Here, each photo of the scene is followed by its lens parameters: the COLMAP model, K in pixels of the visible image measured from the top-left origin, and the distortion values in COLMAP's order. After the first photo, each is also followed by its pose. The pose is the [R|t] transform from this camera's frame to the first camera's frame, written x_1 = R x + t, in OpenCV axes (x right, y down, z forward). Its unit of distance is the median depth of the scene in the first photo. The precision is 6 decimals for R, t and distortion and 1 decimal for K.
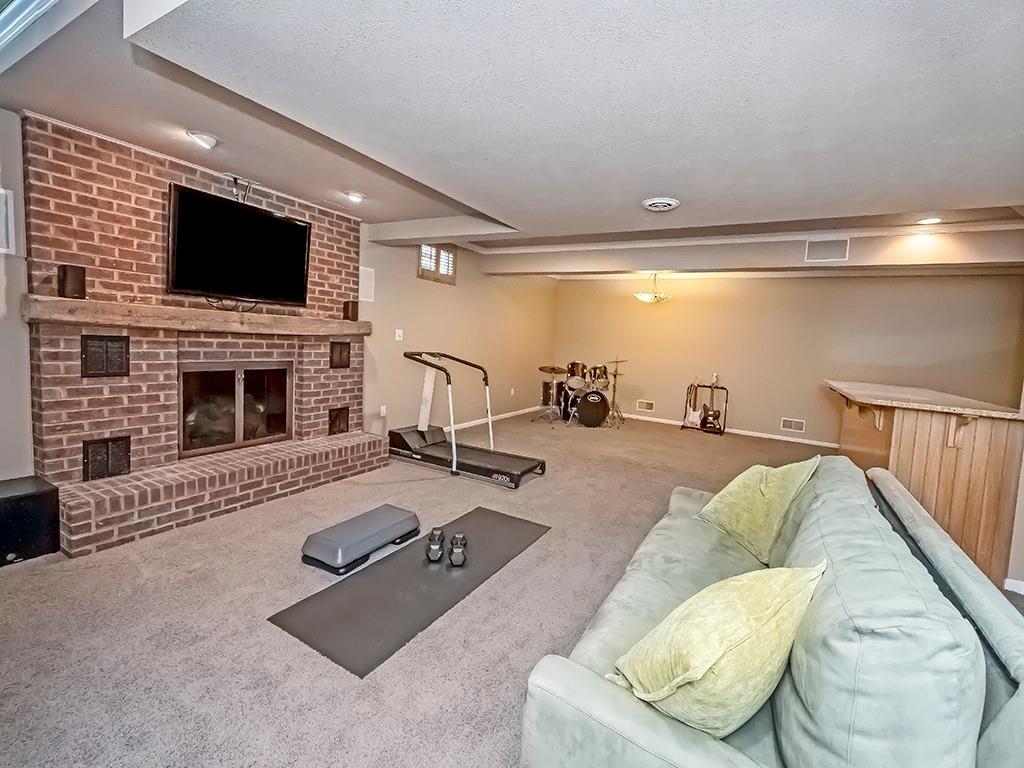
lens RADIAL K [[447.0, 0, 513.0], [0, 447.0, 385.6], [0, 0, 1]] dist [-0.000525, 0.000143]
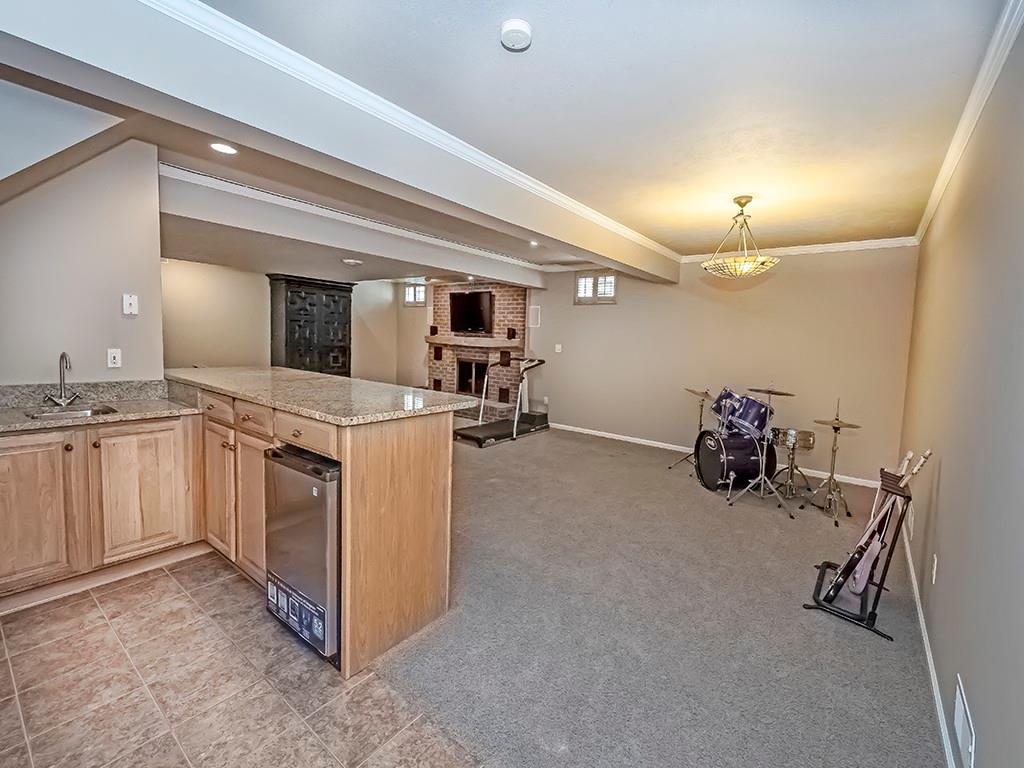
lens RADIAL K [[447.0, 0, 513.4], [0, 447.0, 377.9], [0, 0, 1]] dist [-0.000525, 0.000143]
pose [[-0.146252, 0.024853, -0.988935, 1.414534], [-0.154580, 0.986830, 0.047661, -0.084137], [0.977095, 0.159841, -0.140484, 1.325335]]
